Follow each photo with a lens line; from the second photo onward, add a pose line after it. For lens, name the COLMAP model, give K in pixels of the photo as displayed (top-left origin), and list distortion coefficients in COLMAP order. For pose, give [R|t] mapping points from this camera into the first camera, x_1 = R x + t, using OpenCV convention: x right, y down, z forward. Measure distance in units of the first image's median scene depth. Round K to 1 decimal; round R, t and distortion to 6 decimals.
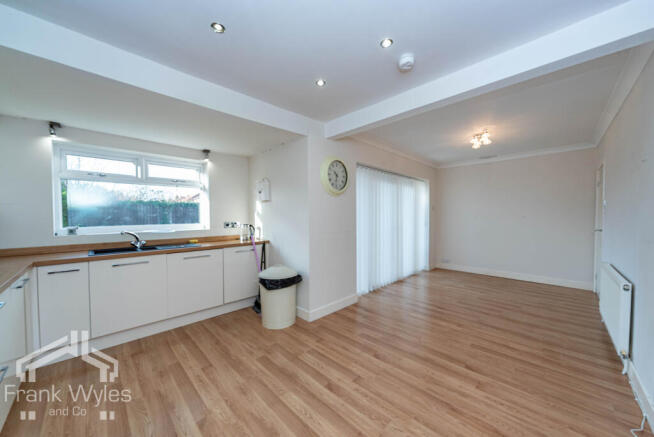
lens RADIAL K [[235.2, 0, 328.6], [0, 235.2, 220.7], [0, 0, 1]] dist [-0.002697, -0.000057]
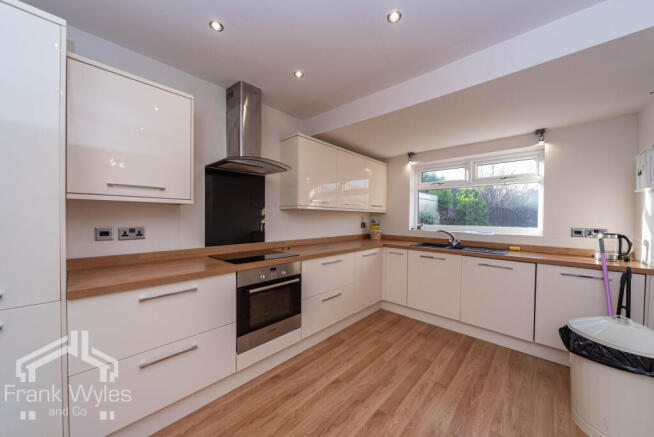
lens RADIAL K [[235.2, 0, 330.1], [0, 235.2, 220.3], [0, 0, 1]] dist [-0.002697, -0.000057]
pose [[0.039407, 0.022320, -0.998974, 0.252173], [-0.035000, 0.999168, 0.020944, -0.006570], [0.998610, 0.034139, 0.040155, 0.377426]]
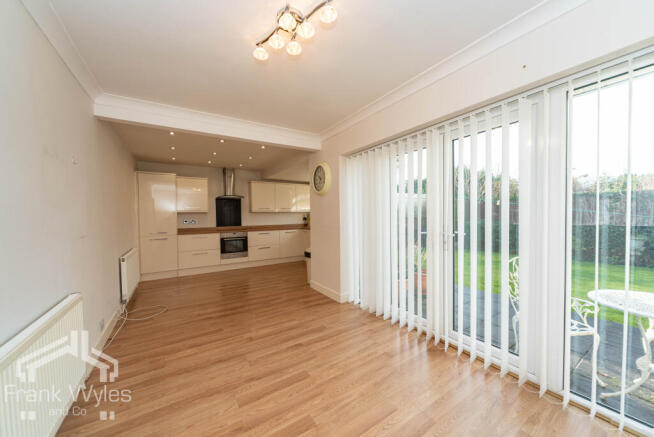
lens RADIAL K [[235.2, 0, 327.0], [0, 235.2, 216.6], [0, 0, 1]] dist [-0.002697, -0.000057]
pose [[-0.229334, 0.011440, -0.973280, 1.474446], [-0.010207, 0.999848, 0.014158, -0.022357], [0.973294, 0.013181, -0.229183, 1.623539]]
